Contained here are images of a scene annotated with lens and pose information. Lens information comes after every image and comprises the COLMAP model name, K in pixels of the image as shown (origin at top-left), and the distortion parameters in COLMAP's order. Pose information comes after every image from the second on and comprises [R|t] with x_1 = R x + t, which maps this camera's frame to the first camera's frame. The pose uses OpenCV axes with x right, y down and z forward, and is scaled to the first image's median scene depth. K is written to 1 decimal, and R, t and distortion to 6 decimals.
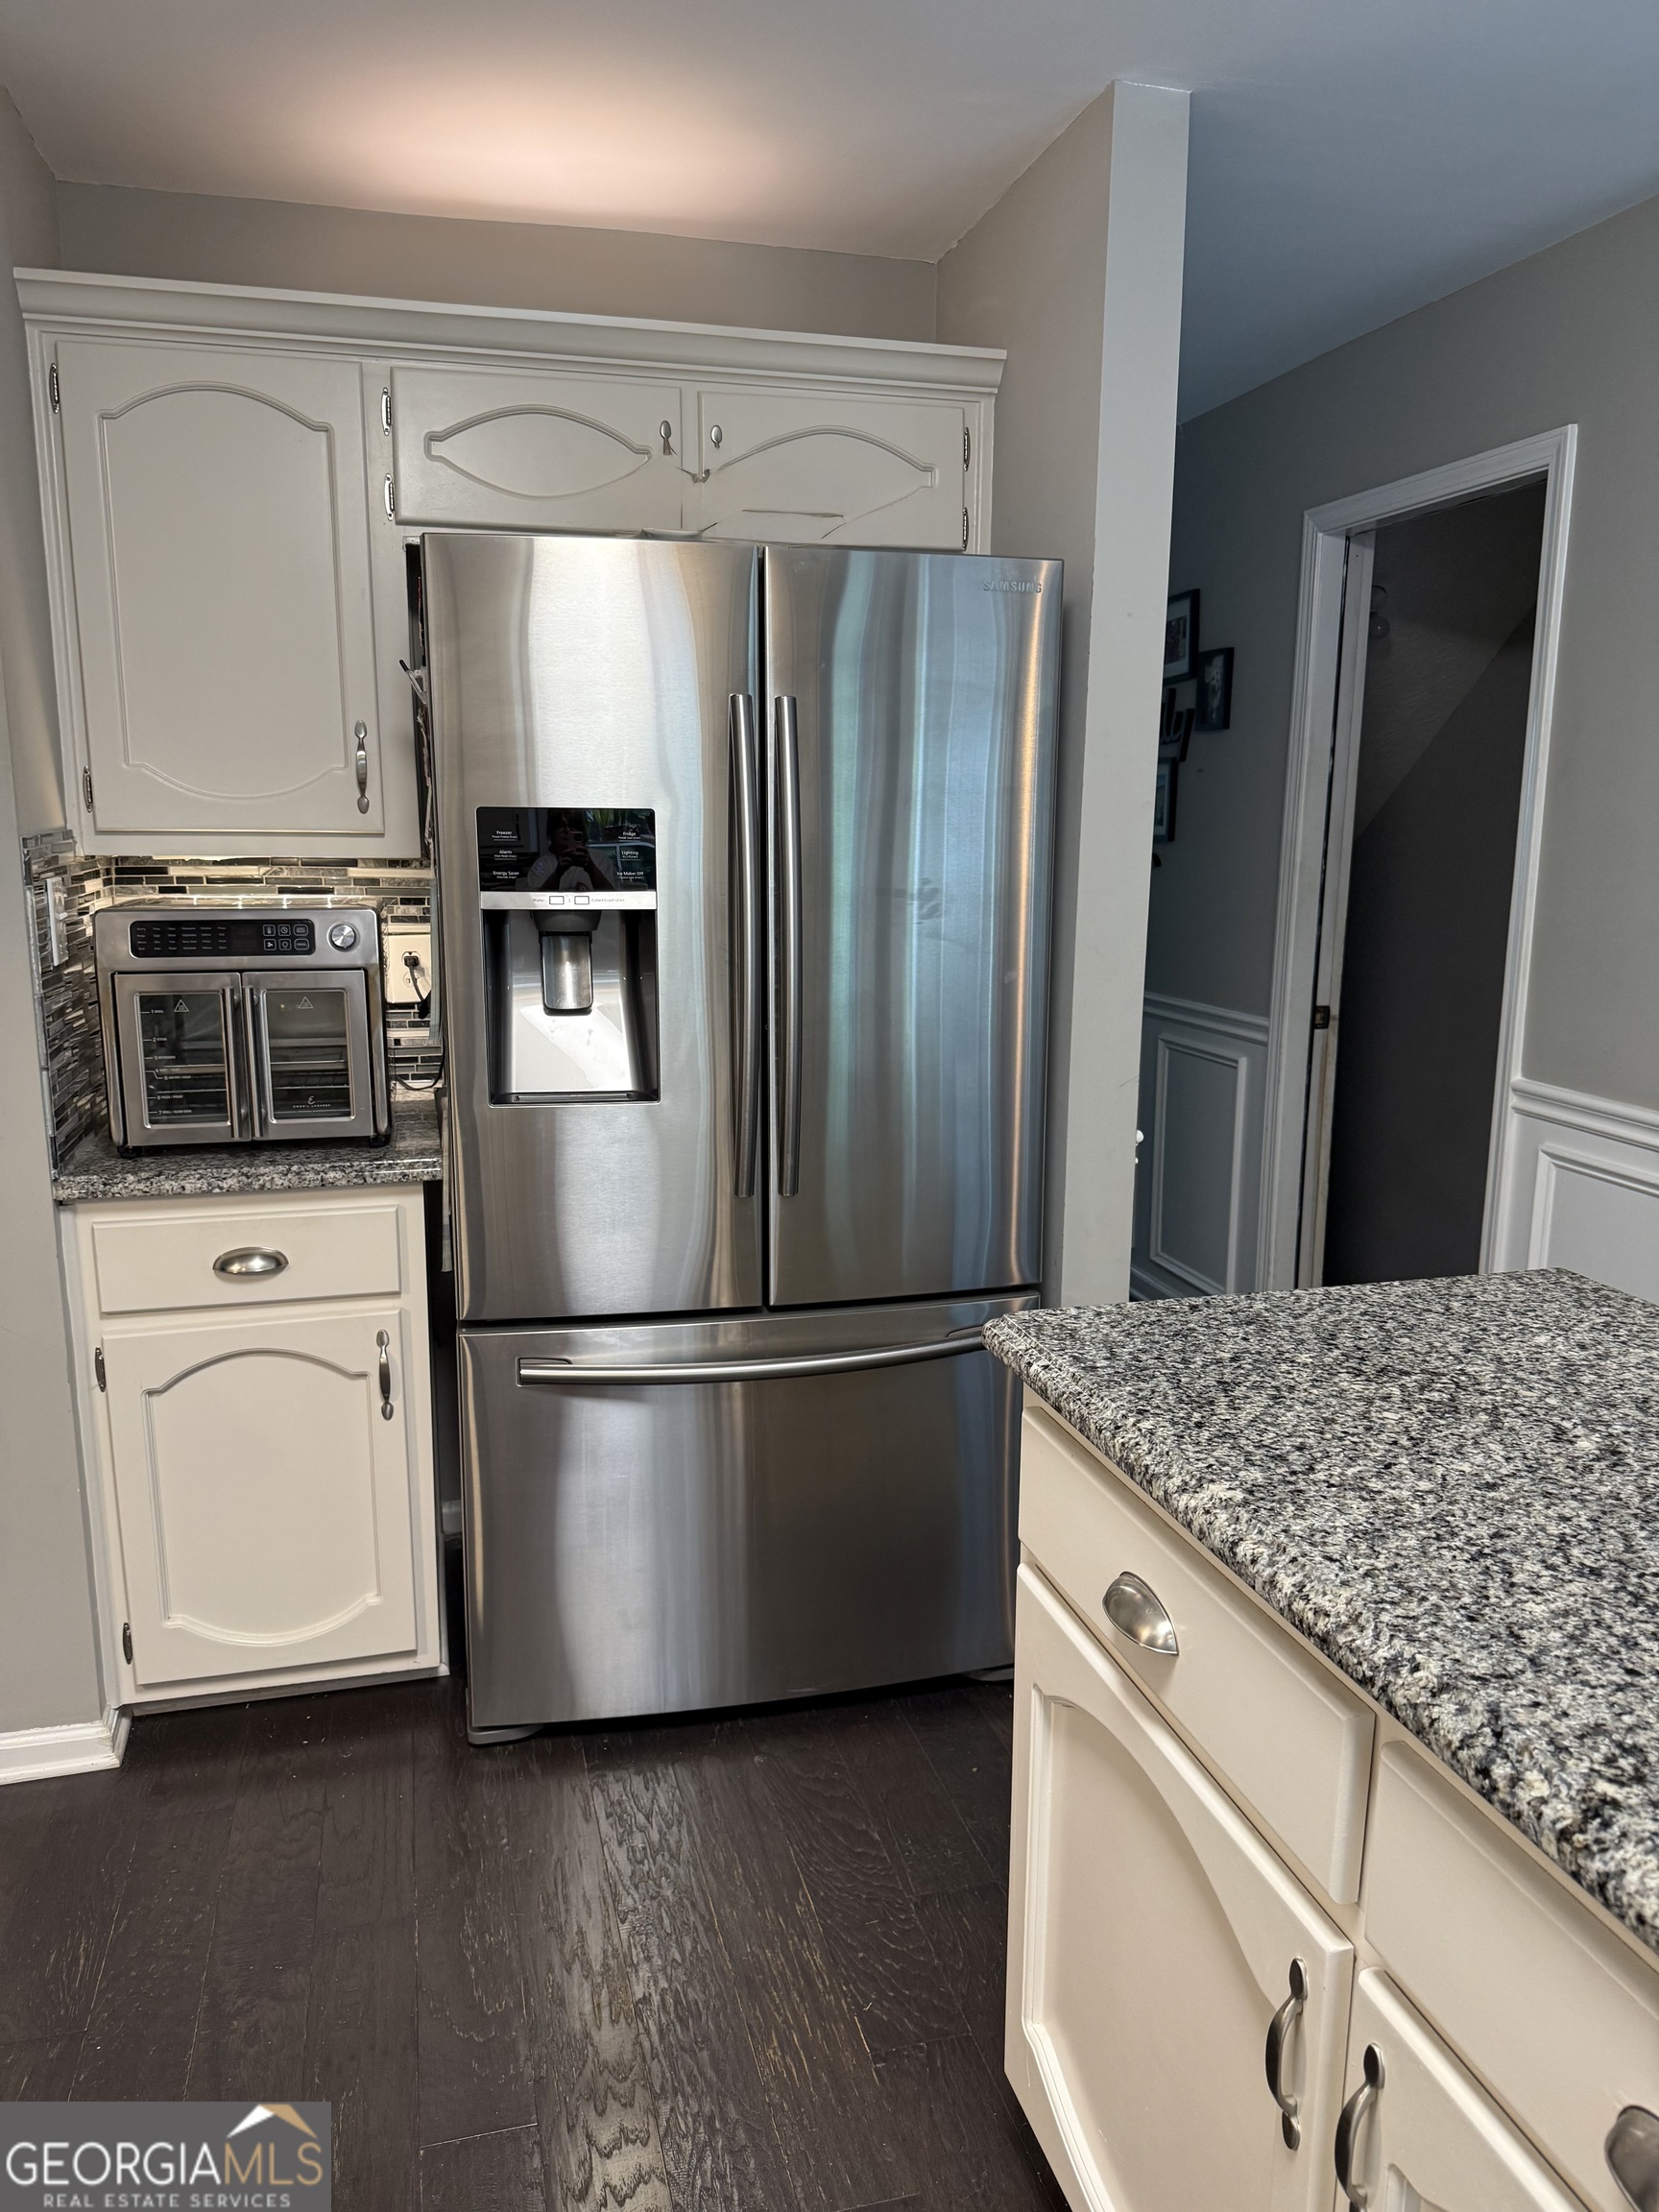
lens RADIAL K [[1575.0, 0, 828.9], [0, 1575.0, 1104.1], [0, 0, 1]] dist [0.081675, -0.097624]
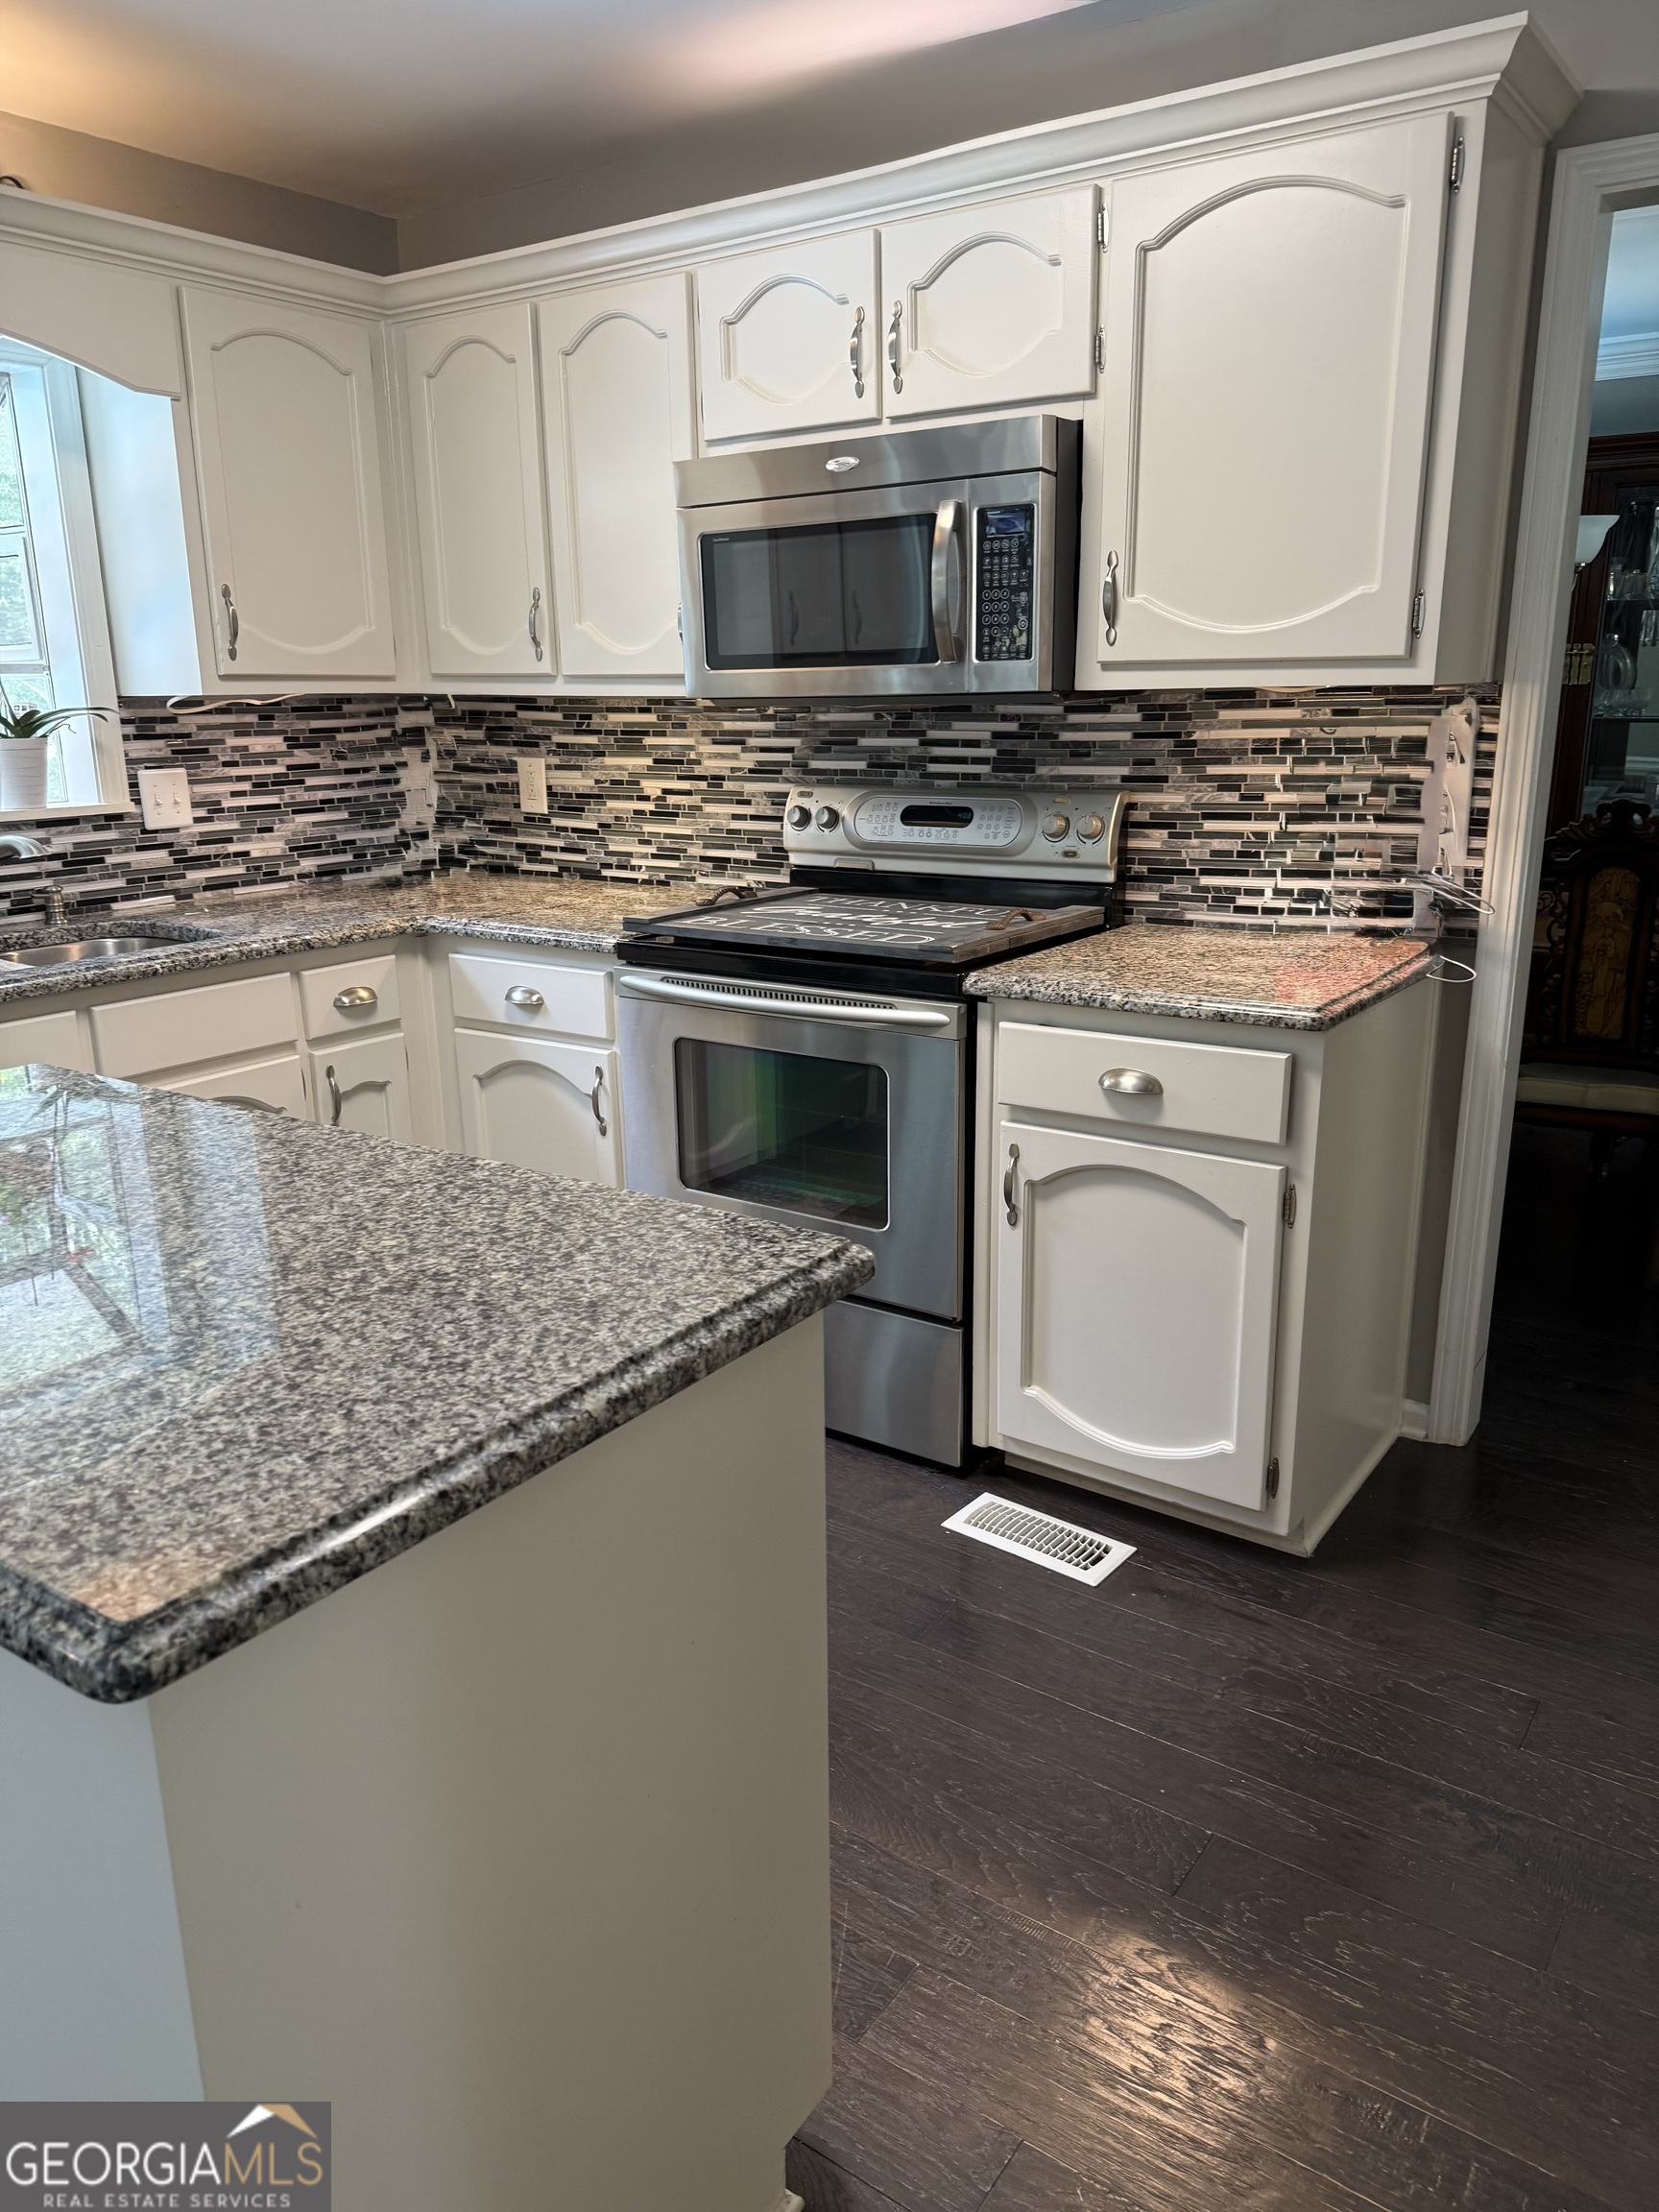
lens RADIAL K [[1575.0, 0, 849.0], [0, 1575.0, 1091.7], [0, 0, 1]] dist [0.081675, -0.097624]
pose [[-0.762238, 0.148161, -0.630113, 0.693072], [-0.135806, 0.915181, 0.379473, -0.287128], [0.632891, 0.374822, -0.677464, 1.692858]]
